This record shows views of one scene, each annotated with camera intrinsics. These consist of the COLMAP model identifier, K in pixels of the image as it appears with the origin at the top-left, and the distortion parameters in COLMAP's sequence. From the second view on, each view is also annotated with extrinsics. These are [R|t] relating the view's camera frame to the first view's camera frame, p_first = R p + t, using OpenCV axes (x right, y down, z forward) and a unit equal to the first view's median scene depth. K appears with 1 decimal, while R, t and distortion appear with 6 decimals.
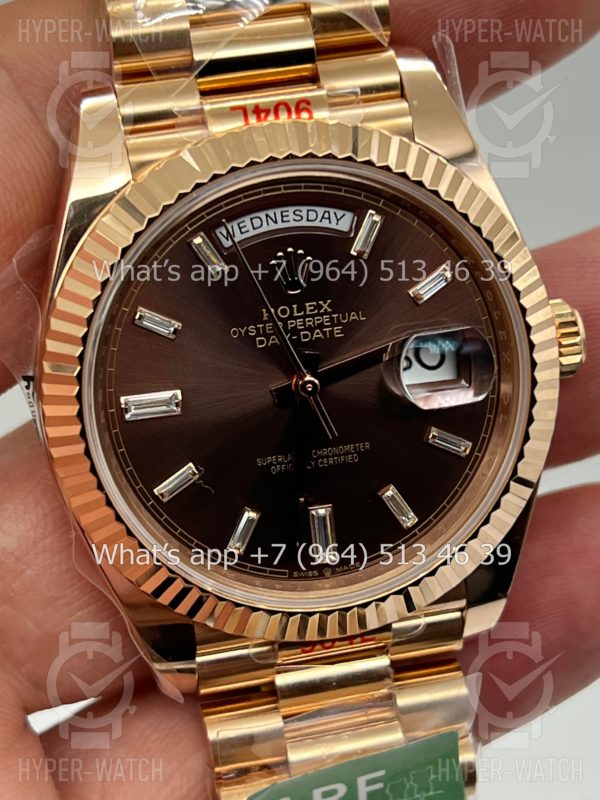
lens RADIAL K [[1726.6, 0, 293.6], [0, 1726.6, 412.8], [0, 0, 1]] dist [0.173676, 0.000000]
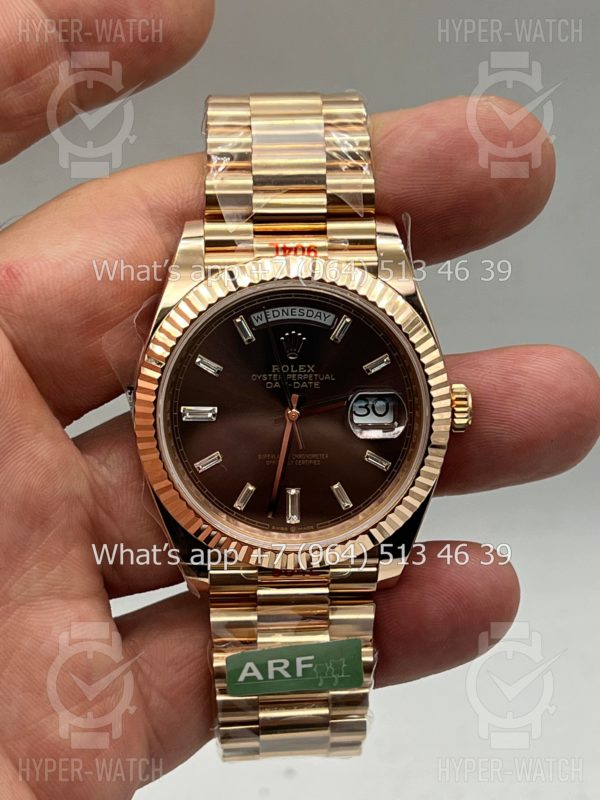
lens RADIAL K [[1726.6, 0, 298.6], [0, 1726.6, 401.6], [0, 0, 1]] dist [0.173676, 0.000000]
pose [[0.984339, 0.131965, -0.116887, 0.203891], [-0.135691, 0.990449, -0.024481, 0.011722], [0.112540, 0.039958, 0.992844, -0.641326]]
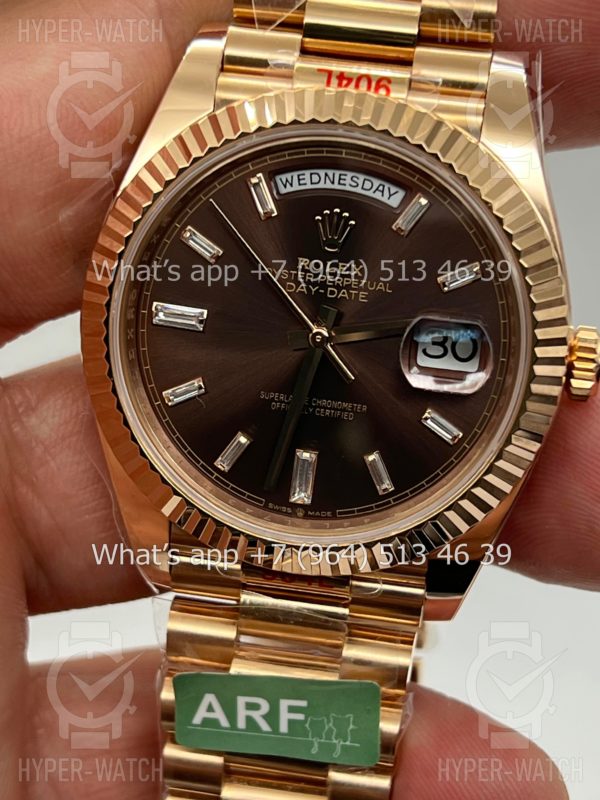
lens RADIAL K [[1726.6, 0, 303.1], [0, 1726.6, 397.2], [0, 0, 1]] dist [0.173676, 0.000000]
pose [[0.931413, 0.267644, -0.246650, 0.271478], [-0.272232, 0.962099, 0.015973, 0.005828], [0.241577, 0.052269, 0.968973, -0.039555]]
